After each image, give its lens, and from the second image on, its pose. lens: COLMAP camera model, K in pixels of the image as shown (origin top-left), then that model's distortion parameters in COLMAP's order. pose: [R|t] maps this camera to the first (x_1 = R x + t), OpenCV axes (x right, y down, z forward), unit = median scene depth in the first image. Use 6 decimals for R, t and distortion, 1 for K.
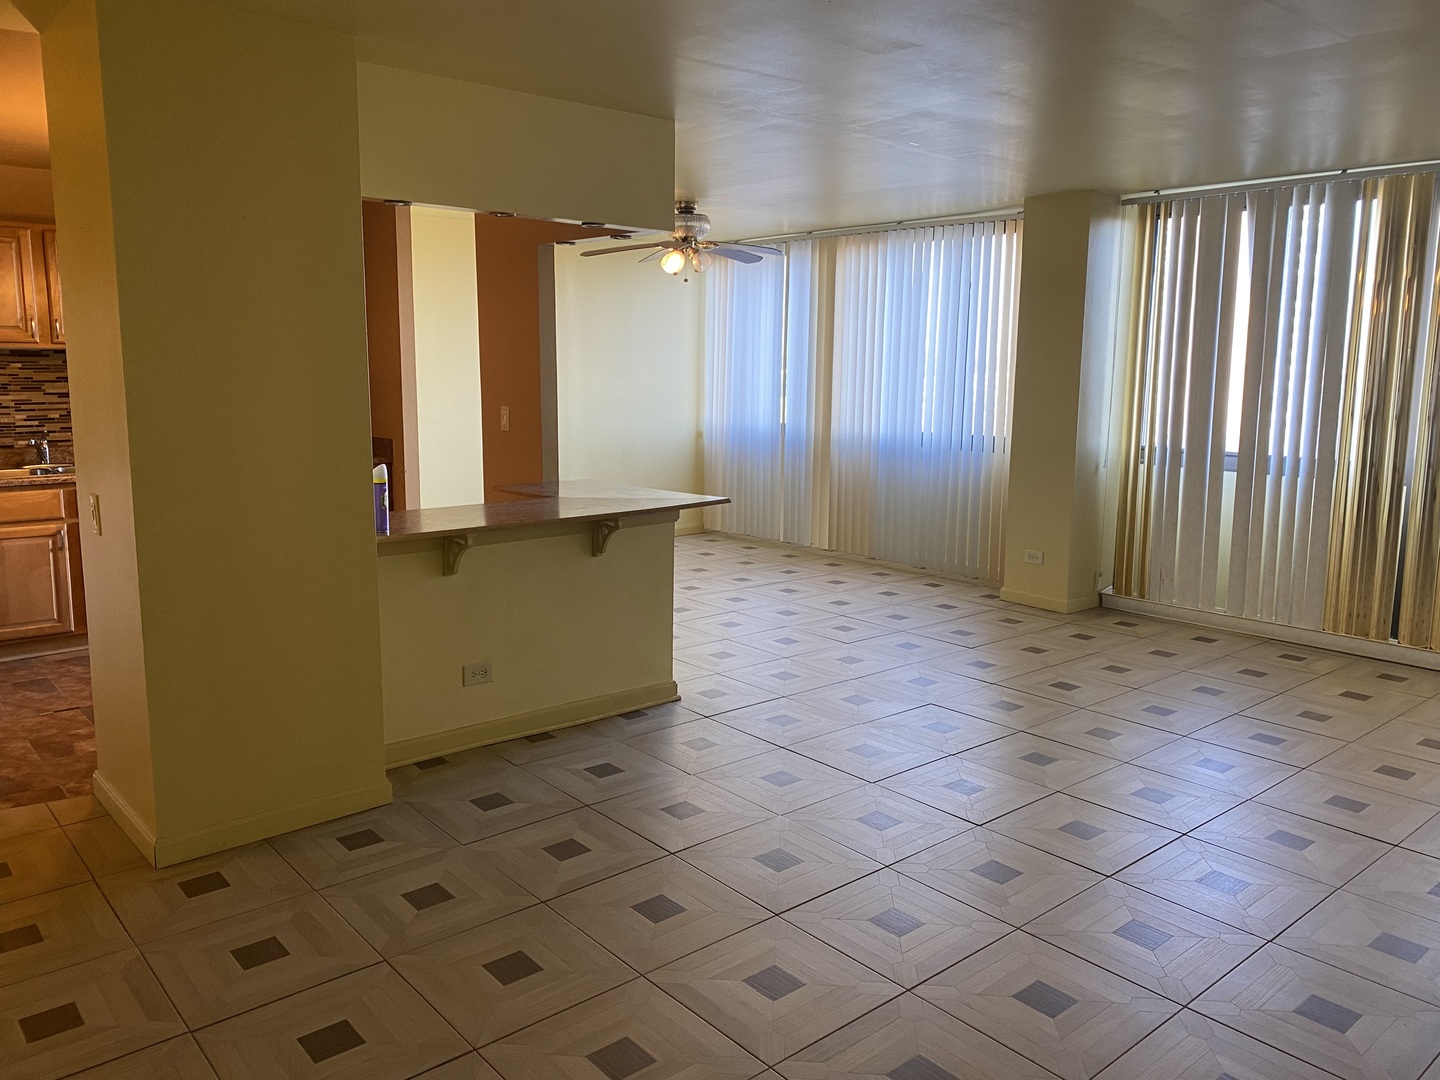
lens RADIAL K [[1078.3, 0, 708.5], [0, 1078.3, 534.1], [0, 0, 1]] dist [0.034460, -0.056534]
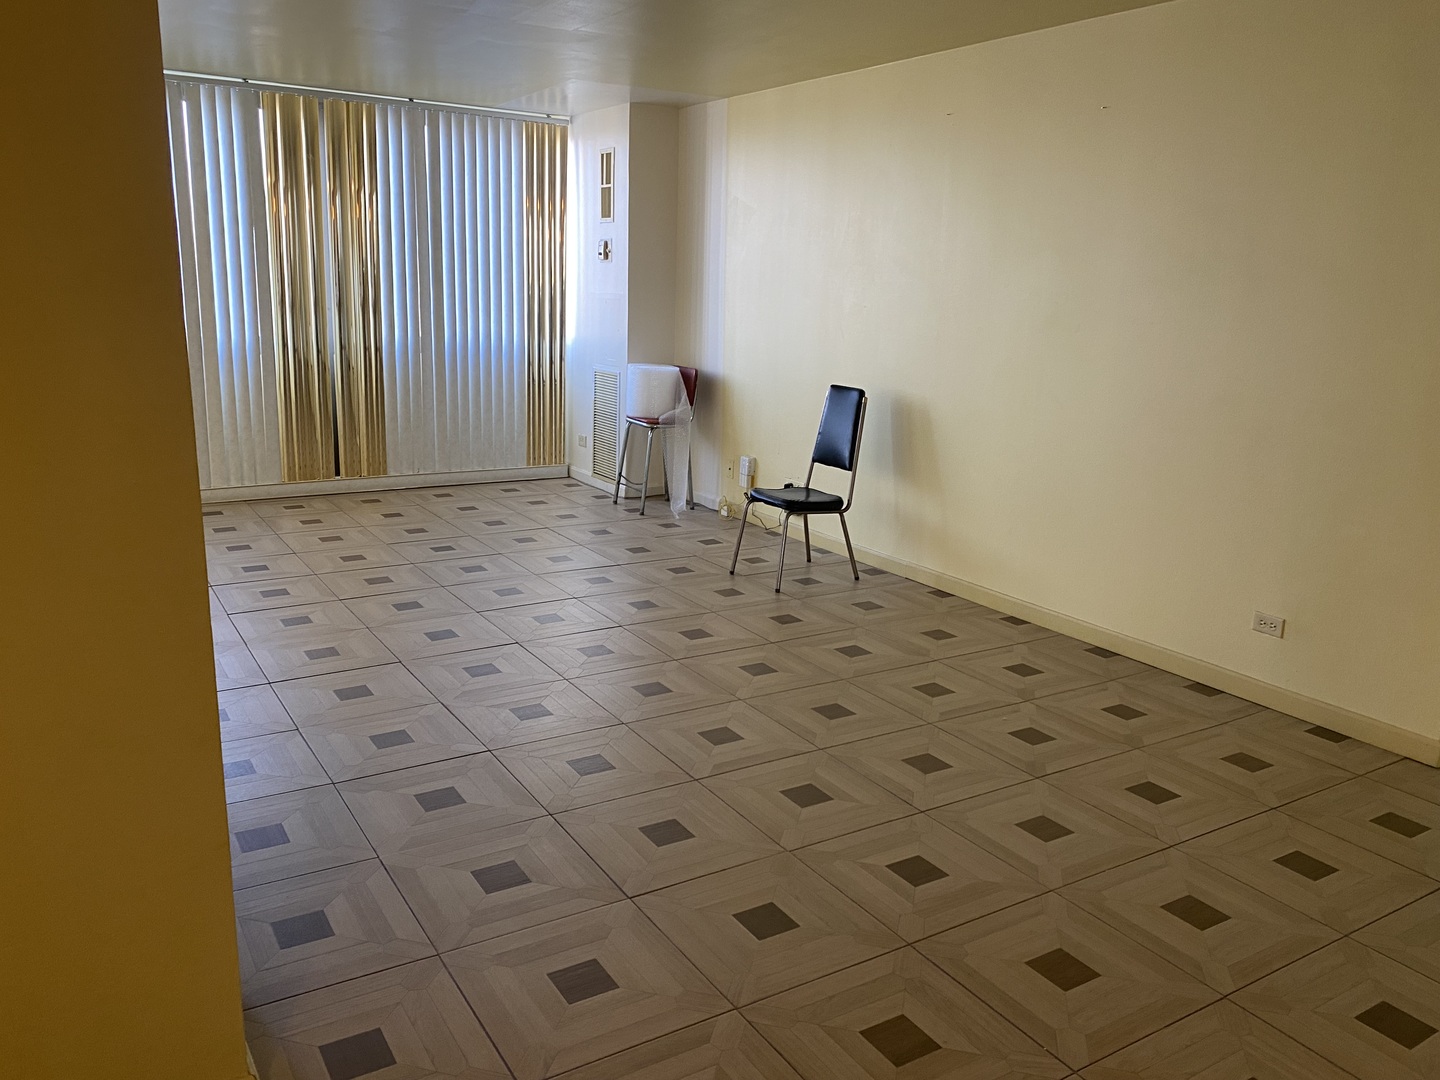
lens RADIAL K [[1078.3, 0, 713.6], [0, 1078.3, 536.5], [0, 0, 1]] dist [0.034460, -0.056534]
pose [[0.142211, -0.231955, 0.962275, -0.526744], [0.127669, 0.968334, 0.214548, -0.048630], [-0.981569, 0.092342, 0.167321, 0.348344]]
